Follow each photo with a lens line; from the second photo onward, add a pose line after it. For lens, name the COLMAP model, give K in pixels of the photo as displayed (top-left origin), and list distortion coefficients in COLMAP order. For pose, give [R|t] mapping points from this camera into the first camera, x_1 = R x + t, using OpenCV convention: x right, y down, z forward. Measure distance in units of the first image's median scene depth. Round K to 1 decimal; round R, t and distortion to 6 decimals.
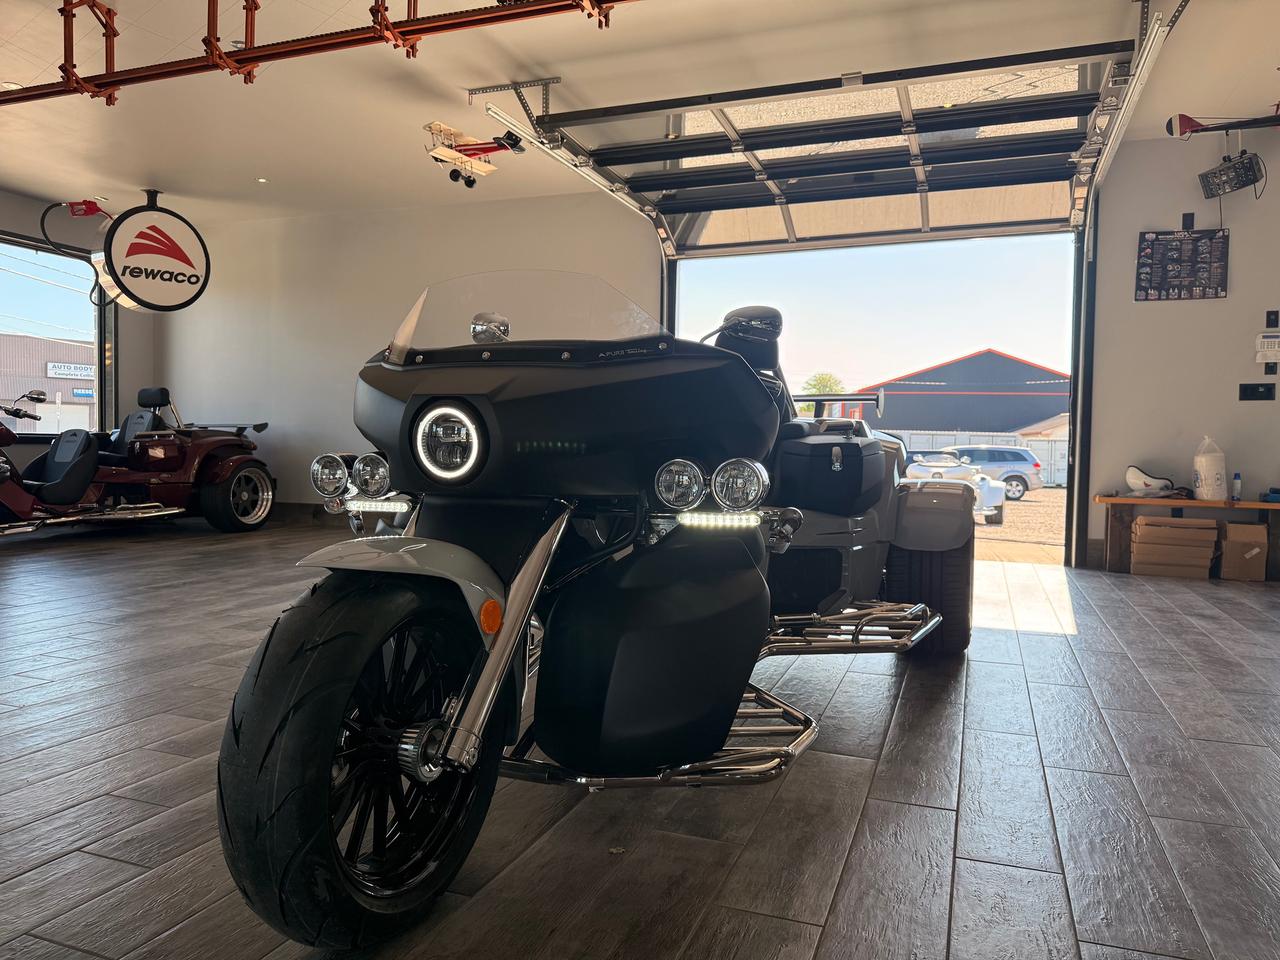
lens RADIAL K [[911.7, 0, 637.2], [0, 911.7, 487.8], [0, 0, 1]] dist [0.014888, -0.035046]
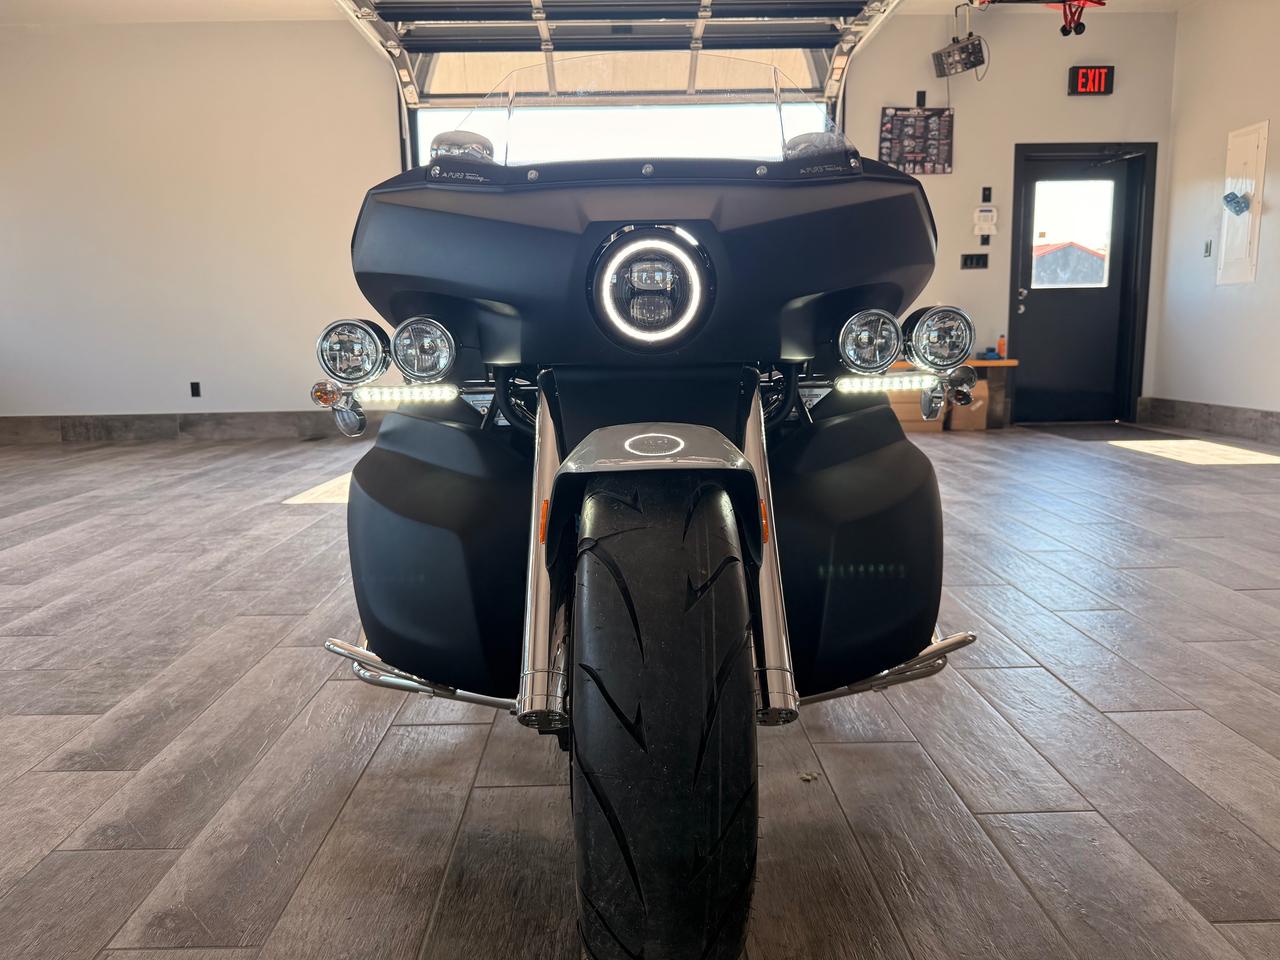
lens RADIAL K [[911.7, 0, 638.7], [0, 911.7, 484.3], [0, 0, 1]] dist [0.014888, -0.035046]
pose [[0.925124, -0.089448, 0.368979, -0.137999], [0.044094, 0.990588, 0.129582, 0.002498], [-0.377097, -0.103610, 0.920360, 0.091110]]
